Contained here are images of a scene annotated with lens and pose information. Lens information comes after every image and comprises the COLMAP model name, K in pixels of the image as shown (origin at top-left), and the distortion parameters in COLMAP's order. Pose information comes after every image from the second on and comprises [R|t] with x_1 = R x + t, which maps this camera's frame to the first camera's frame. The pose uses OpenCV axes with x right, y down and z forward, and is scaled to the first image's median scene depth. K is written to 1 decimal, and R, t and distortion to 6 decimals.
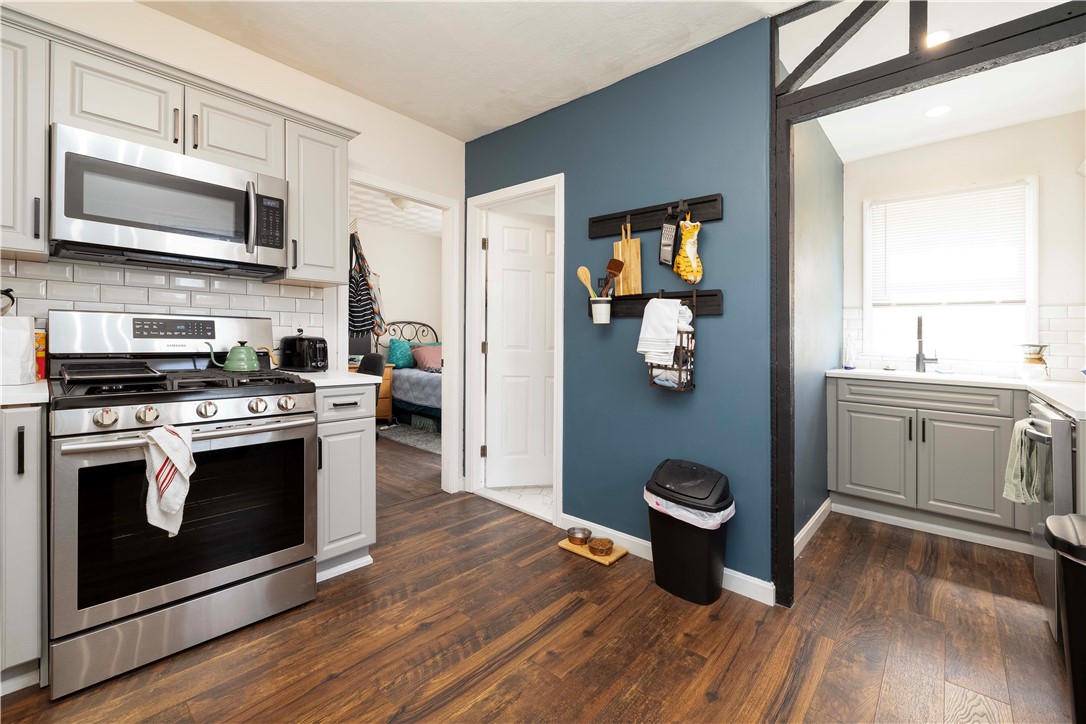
lens RADIAL K [[459.9, 0, 538.6], [0, 459.9, 341.5], [0, 0, 1]] dist [0.000256, 0.000073]
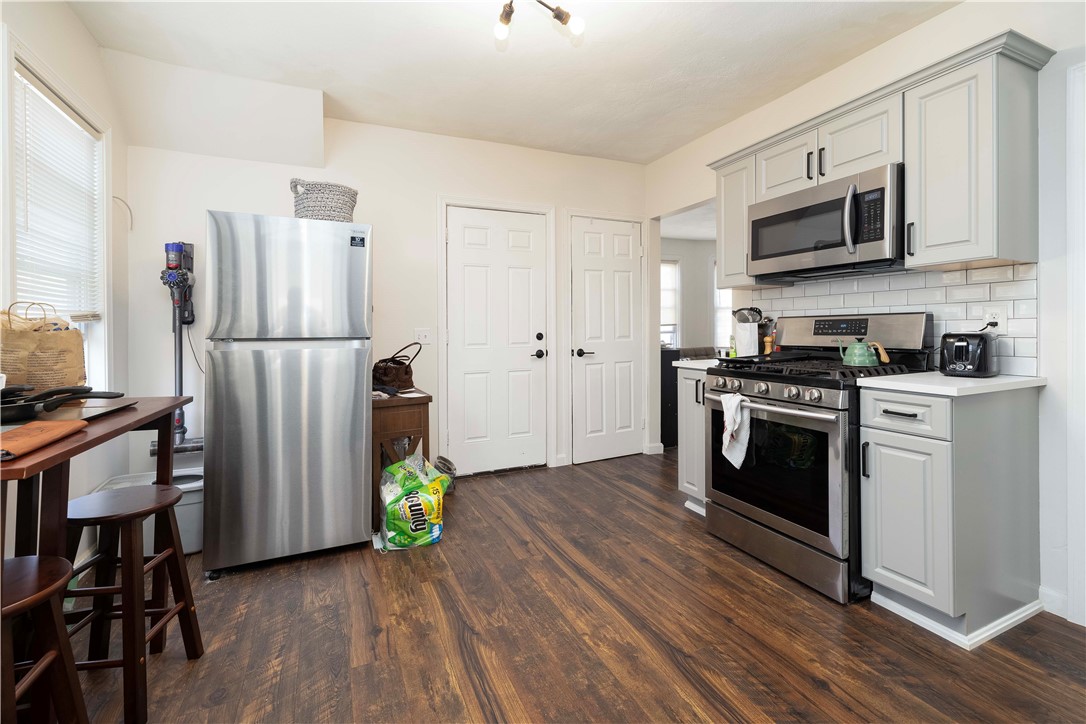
lens RADIAL K [[459.9, 0, 538.6], [0, 459.9, 341.5], [0, 0, 1]] dist [0.000256, 0.000073]
pose [[-0.403124, 0.007033, -0.915118, 0.599707], [-0.000501, 0.999969, 0.007906, 0.000919], [0.915145, 0.003646, -0.403108, 0.739588]]
